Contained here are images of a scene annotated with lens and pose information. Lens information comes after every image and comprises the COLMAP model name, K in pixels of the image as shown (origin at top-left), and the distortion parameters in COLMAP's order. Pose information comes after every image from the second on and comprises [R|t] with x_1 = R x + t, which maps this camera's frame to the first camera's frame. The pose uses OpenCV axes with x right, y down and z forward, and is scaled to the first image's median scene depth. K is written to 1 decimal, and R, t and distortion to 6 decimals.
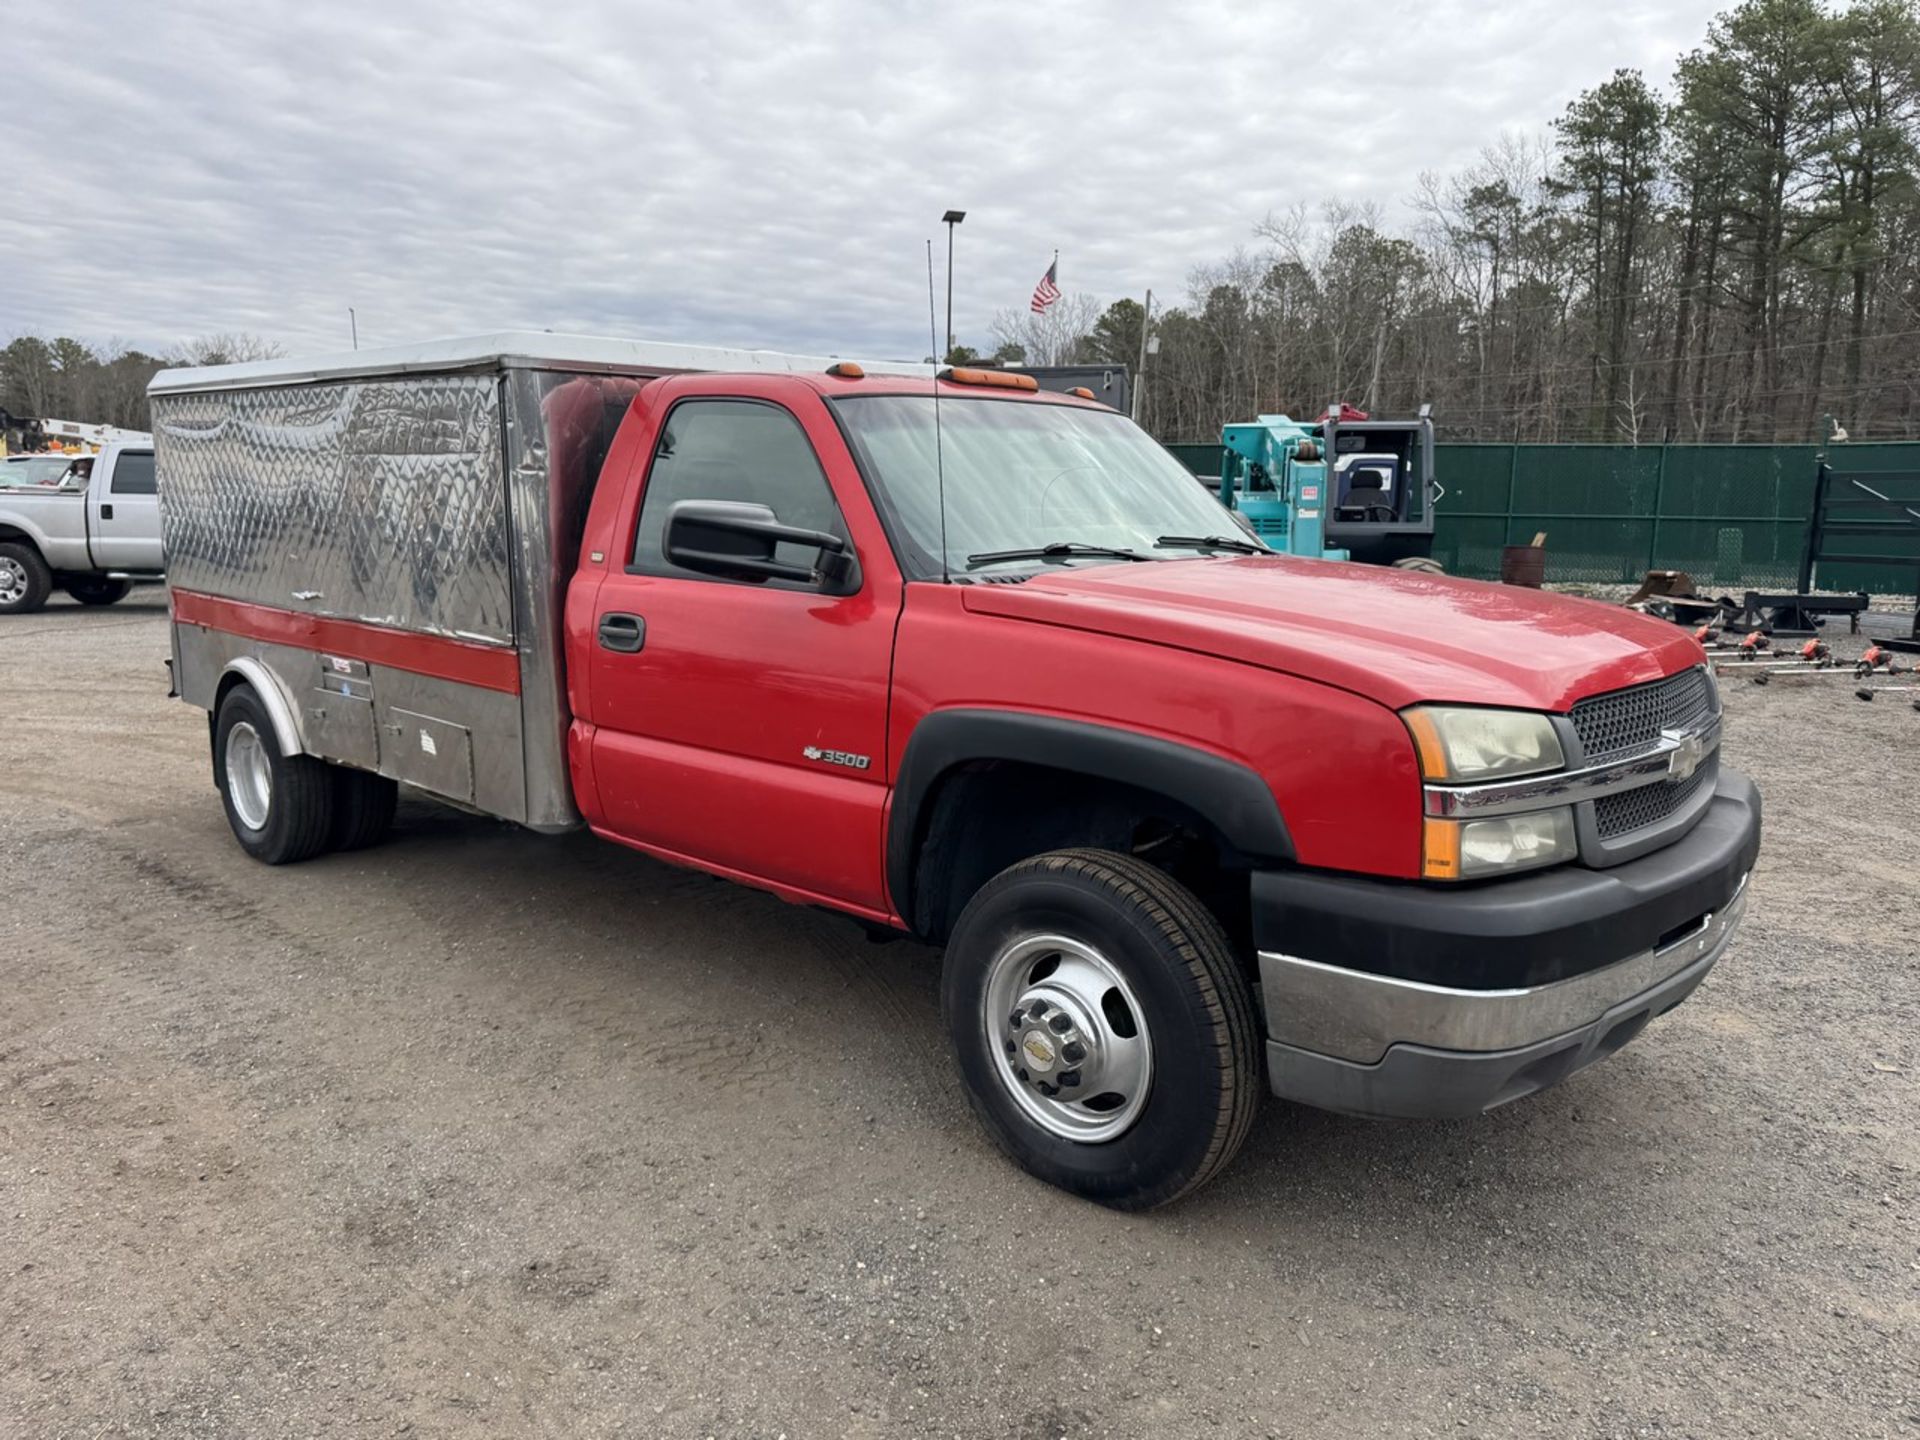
lens RADIAL K [[1360.9, 0, 950.1], [0, 1360.9, 726.2], [0, 0, 1]] dist [0.033464, -0.049489]
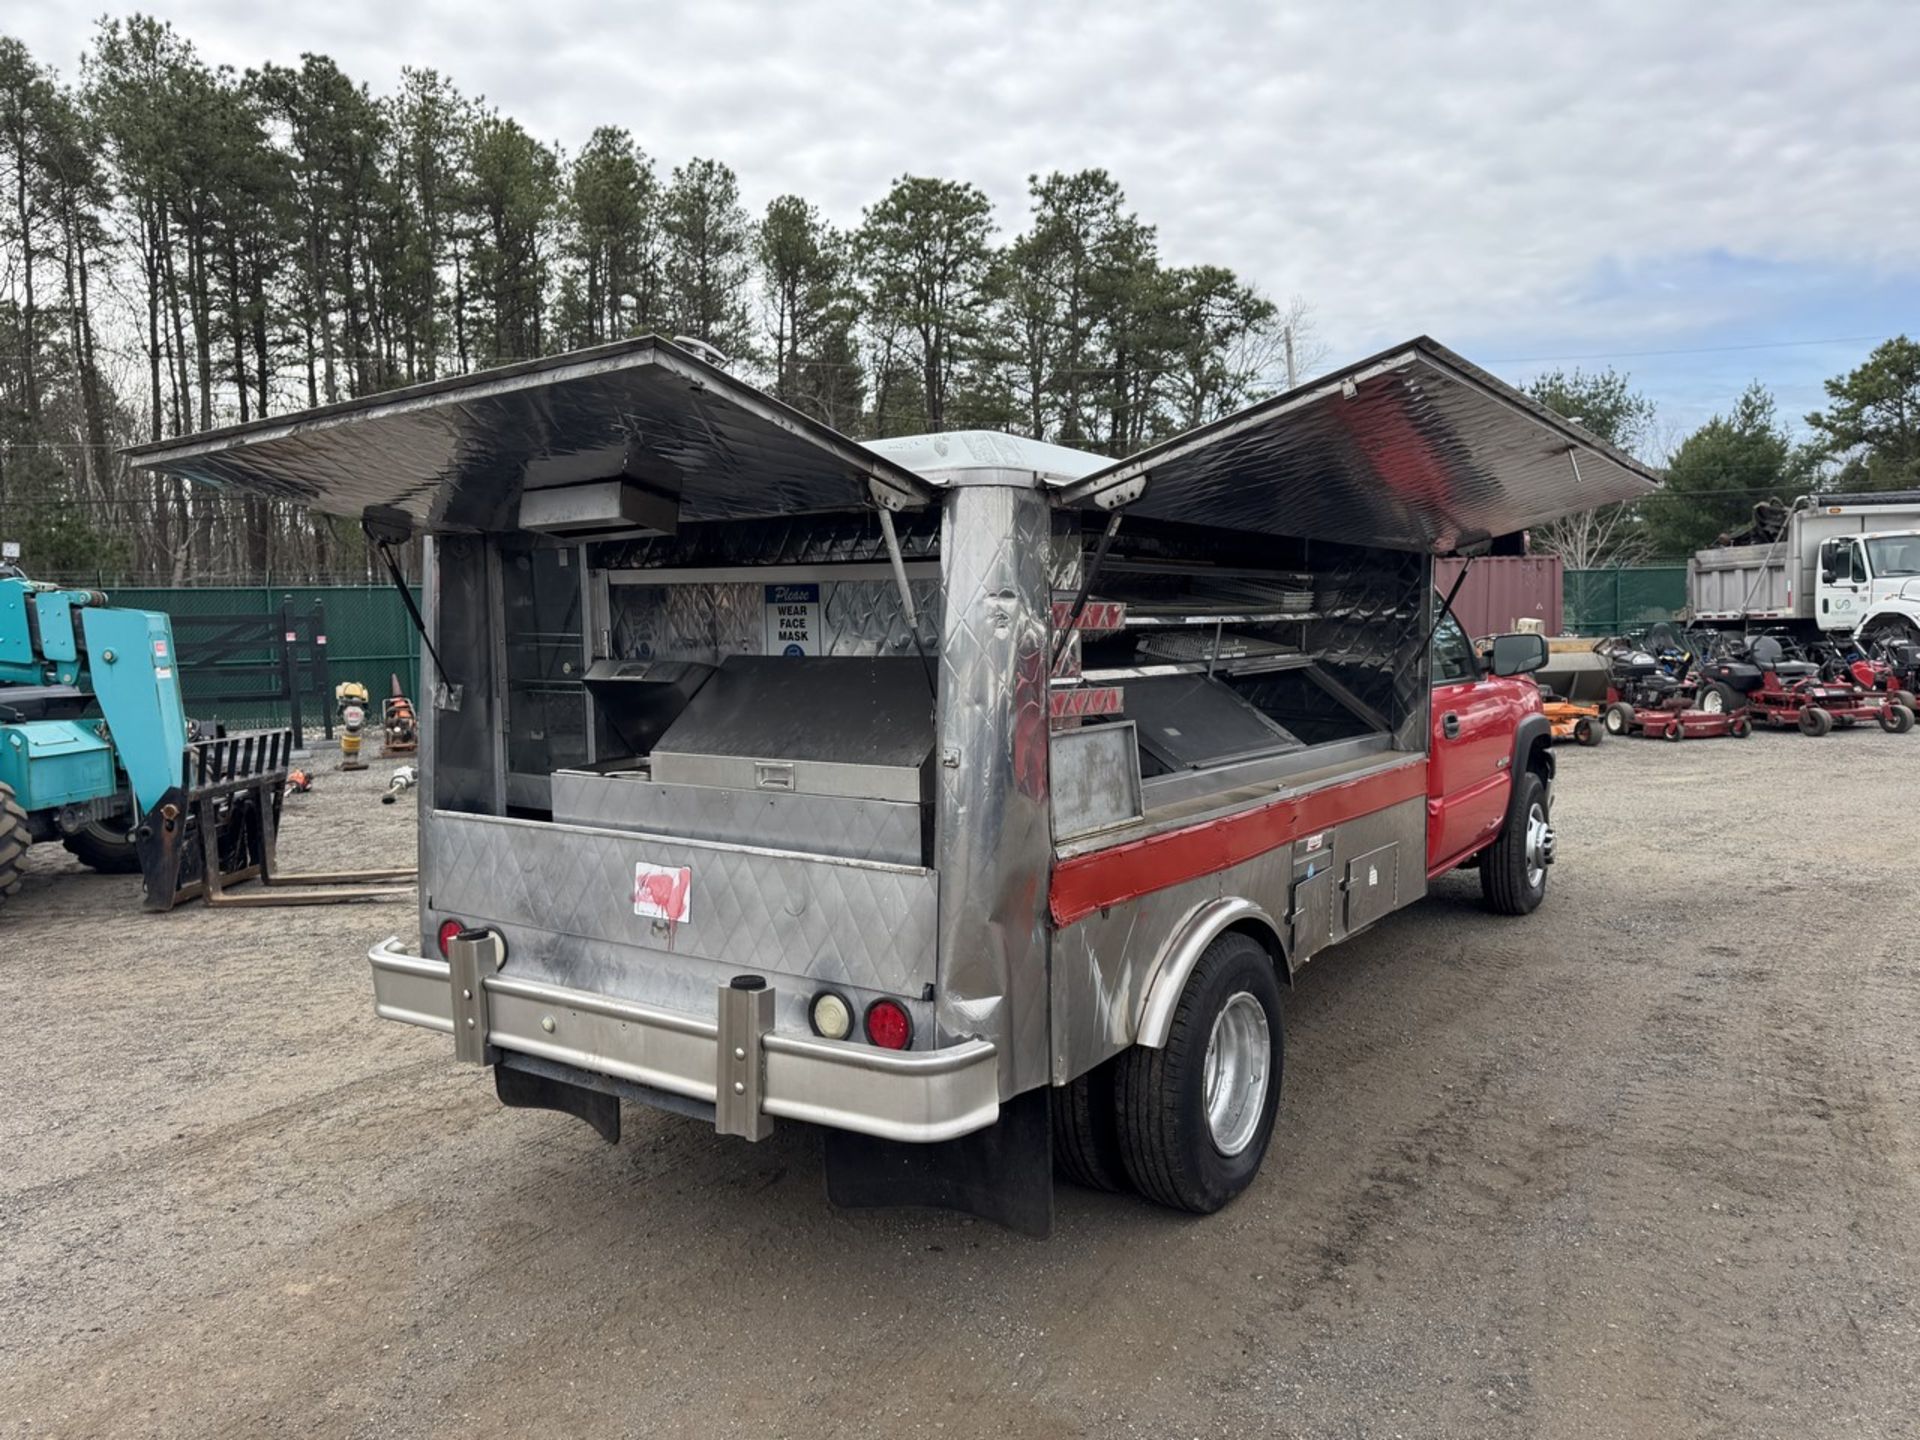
lens RADIAL K [[1372.1, 0, 957.5], [0, 1372.1, 711.3], [0, 0, 1]] dist [0.013336, -0.010806]
pose [[-0.133027, -0.072019, 0.988492, -1.900936], [0.187095, 0.977600, 0.096404, -0.378313], [-0.973293, 0.197766, -0.116573, 1.941088]]
